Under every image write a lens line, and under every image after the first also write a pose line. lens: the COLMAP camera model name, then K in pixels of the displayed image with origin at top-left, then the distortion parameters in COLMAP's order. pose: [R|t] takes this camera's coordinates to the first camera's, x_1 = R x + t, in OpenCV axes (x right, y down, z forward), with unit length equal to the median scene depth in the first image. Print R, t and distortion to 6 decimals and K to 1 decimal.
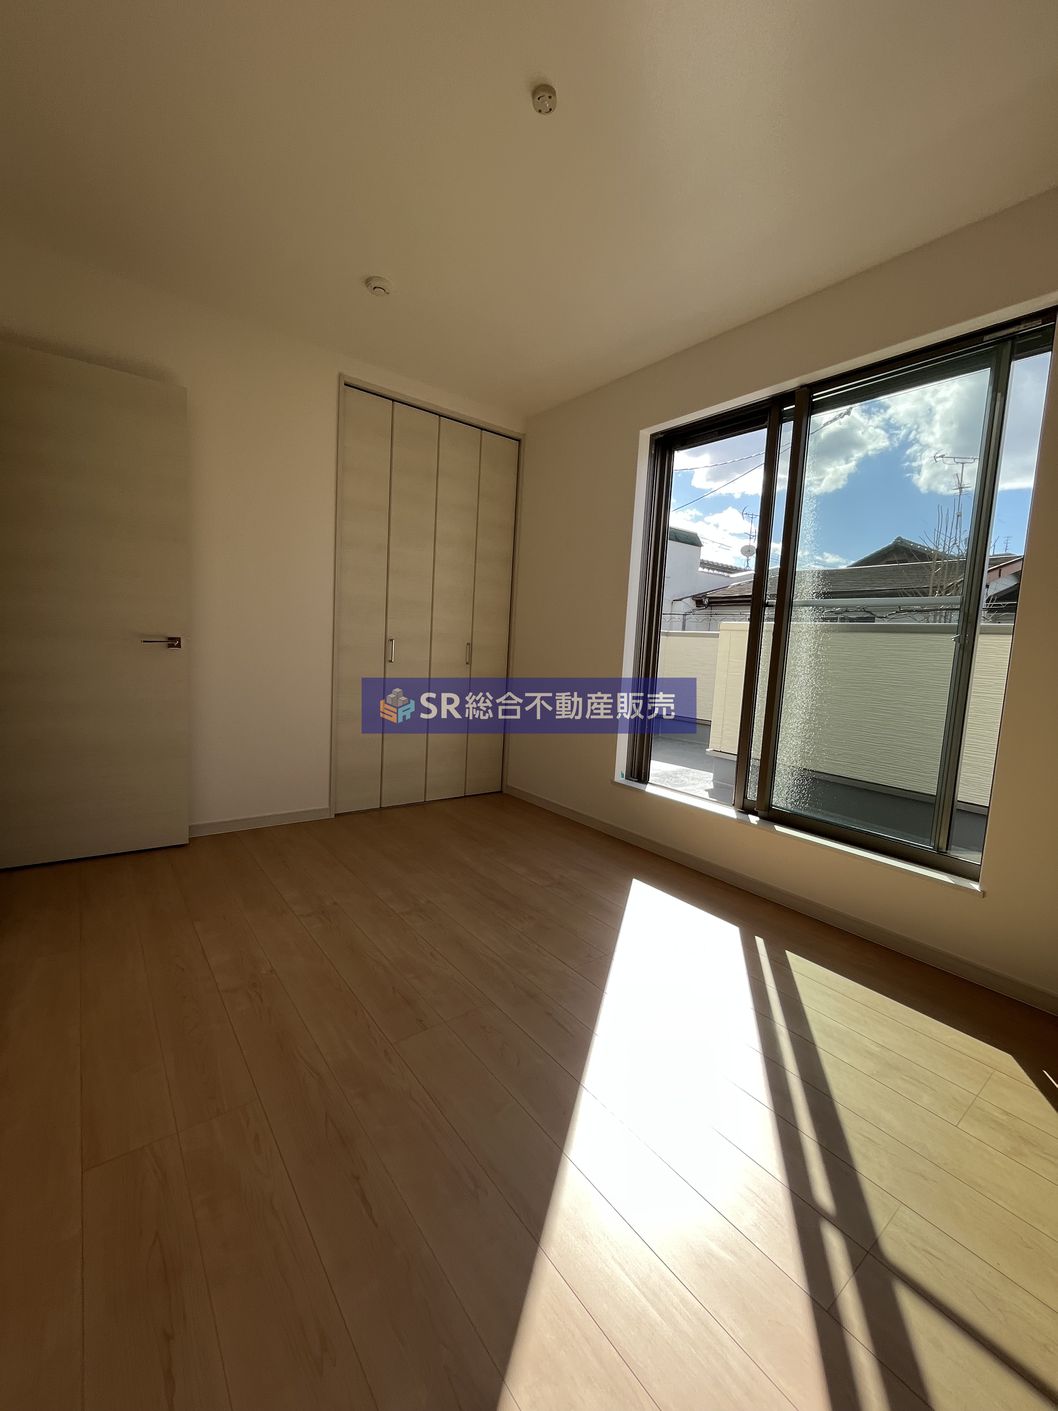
lens RADIAL K [[576.7, 0, 529.0], [0, 576.7, 705.5], [0, 0, 1]] dist [0.002182, -0.008265]
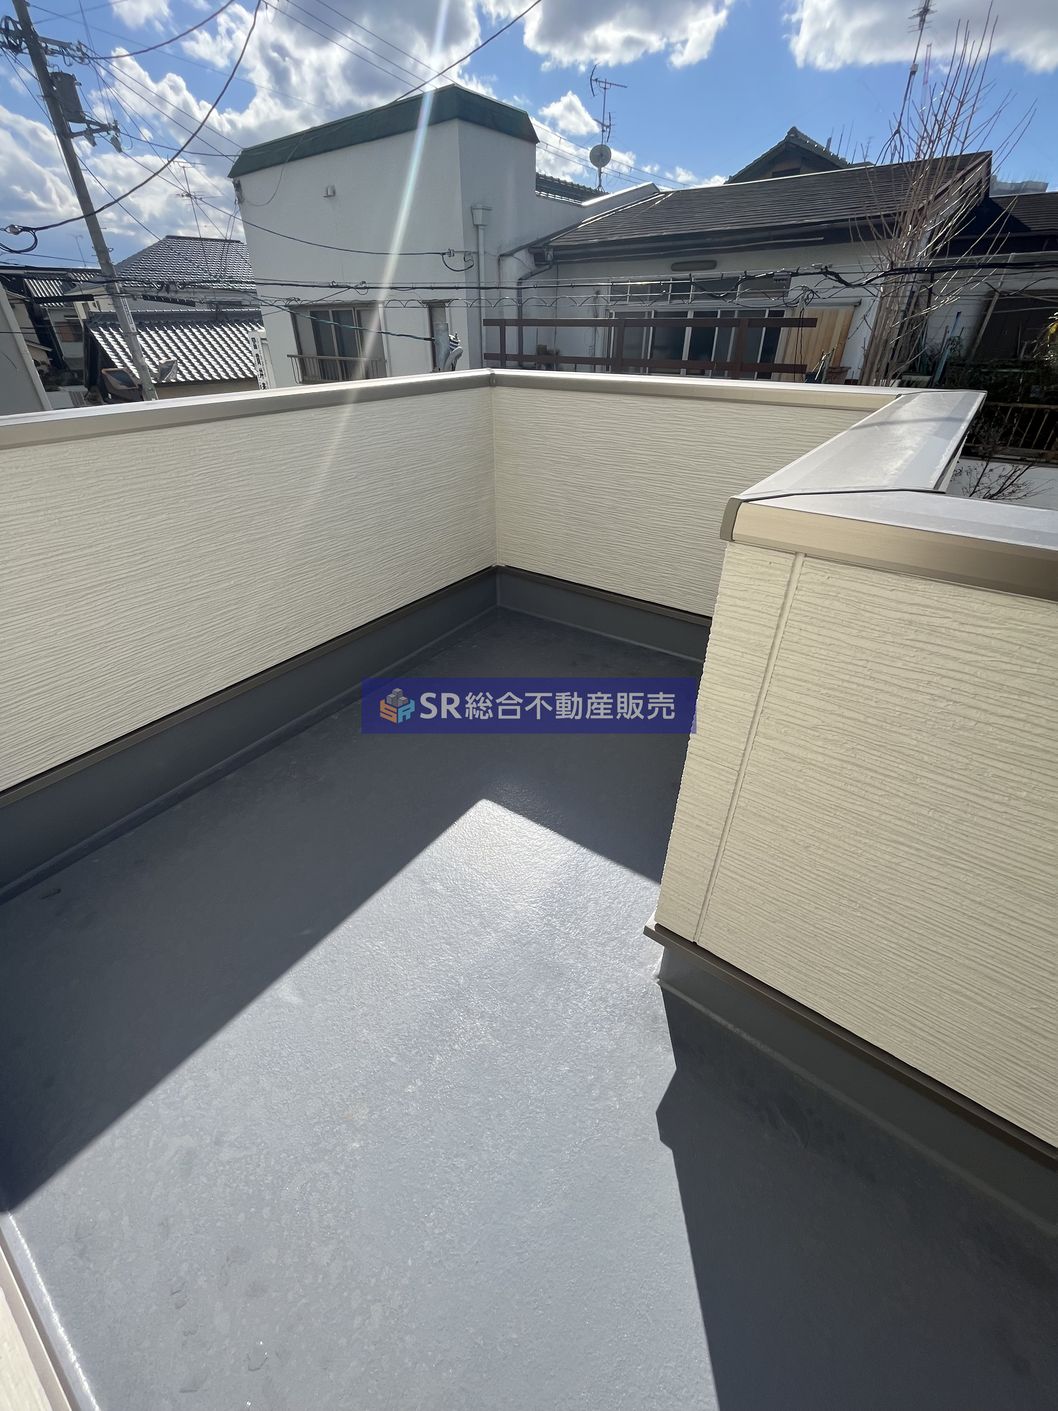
lens RADIAL K [[576.7, 0, 529.0], [0, 576.7, 705.5], [0, 0, 1]] dist [0.002182, -0.008265]
pose [[0.964259, -0.198177, 0.175872, 0.066701], [0.092574, 0.873911, 0.477190, -0.046237], [-0.248264, -0.443853, 0.861022, 0.211385]]
